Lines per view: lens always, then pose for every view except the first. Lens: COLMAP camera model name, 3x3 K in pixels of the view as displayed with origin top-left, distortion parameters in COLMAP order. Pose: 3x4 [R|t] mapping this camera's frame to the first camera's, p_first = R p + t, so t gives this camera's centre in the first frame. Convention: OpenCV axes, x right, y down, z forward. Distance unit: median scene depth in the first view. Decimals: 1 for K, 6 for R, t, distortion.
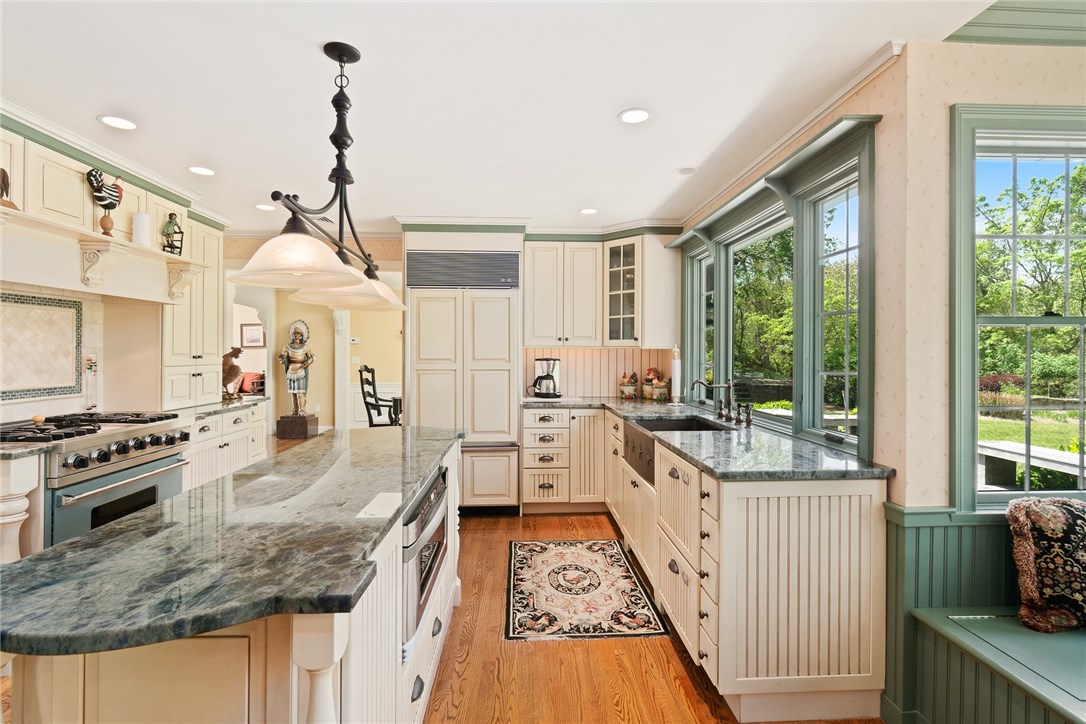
lens RADIAL K [[518.2, 0, 545.3], [0, 518.2, 352.5], [0, 0, 1]] dist [-0.000130, -0.000041]
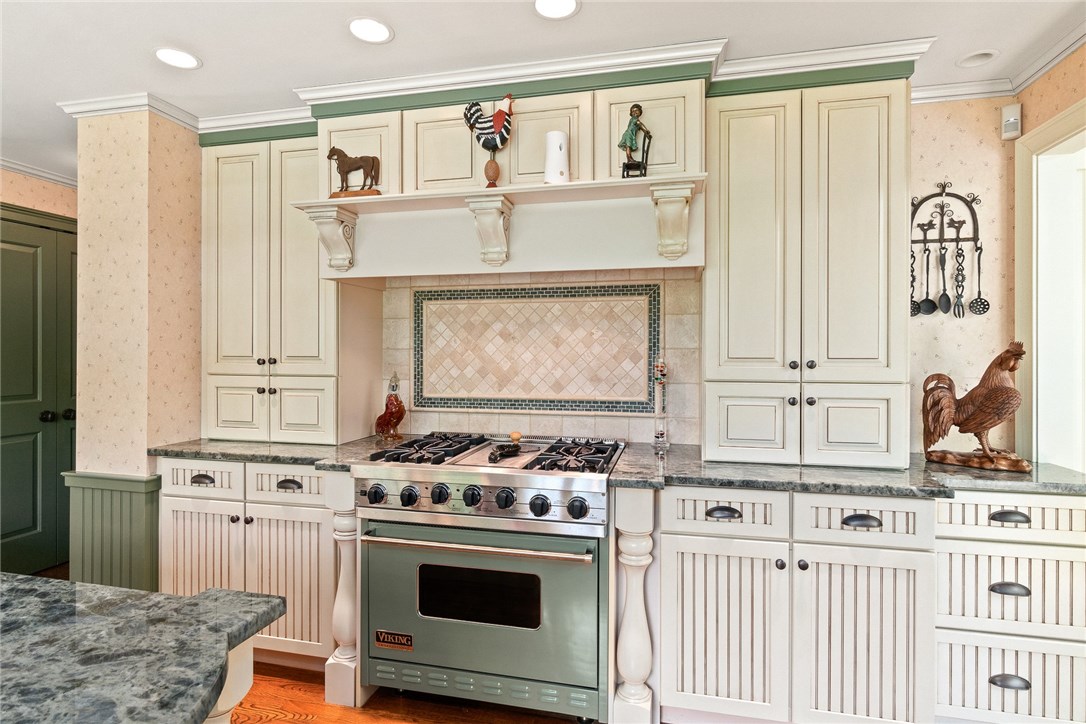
lens RADIAL K [[565.1, 0, 542.4], [0, 565.1, 352.8], [0, 0, 1]] dist [-0.000512, 0.000310]
pose [[-0.273292, -0.015646, -0.961804, -0.114132], [-0.006454, 0.999875, -0.014431, 0.008634], [0.961909, 0.002264, -0.273359, 1.131966]]
